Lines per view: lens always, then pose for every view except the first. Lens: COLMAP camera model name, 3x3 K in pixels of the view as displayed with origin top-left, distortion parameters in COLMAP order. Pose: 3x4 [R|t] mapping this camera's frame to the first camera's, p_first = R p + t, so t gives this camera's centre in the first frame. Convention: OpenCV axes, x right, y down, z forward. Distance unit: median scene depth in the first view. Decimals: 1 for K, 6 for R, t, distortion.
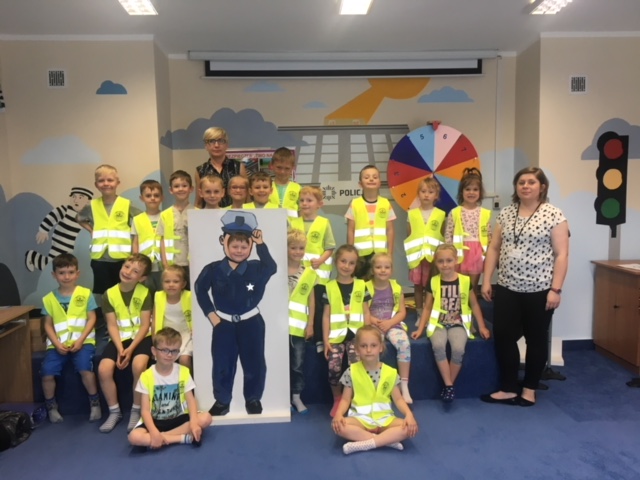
lens RADIAL K [[536.6, 0, 319.8], [0, 536.6, 239.7], [0, 0, 1]] dist [0.013071, -0.002103]
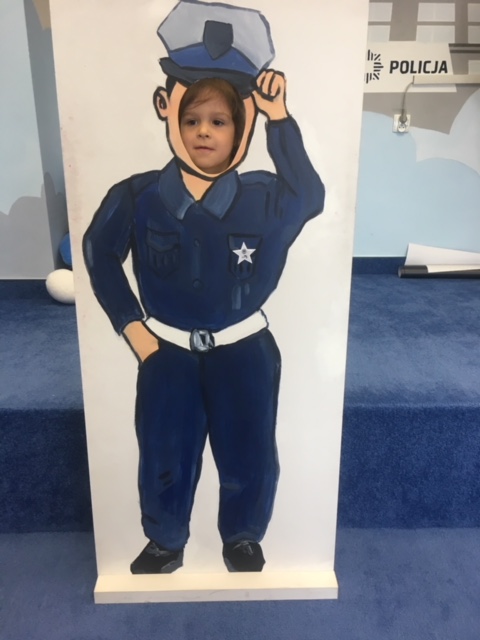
lens RADIAL K [[536.6, 0, 219.2], [0, 536.6, 334.8], [0, 0, 1]] dist [0.013071, -0.002103]
pose [[0.997735, 0.034197, -0.057929, -0.123894], [-0.019470, 0.971087, 0.237932, 0.057325], [0.064391, -0.236265, 0.969553, 0.654641]]
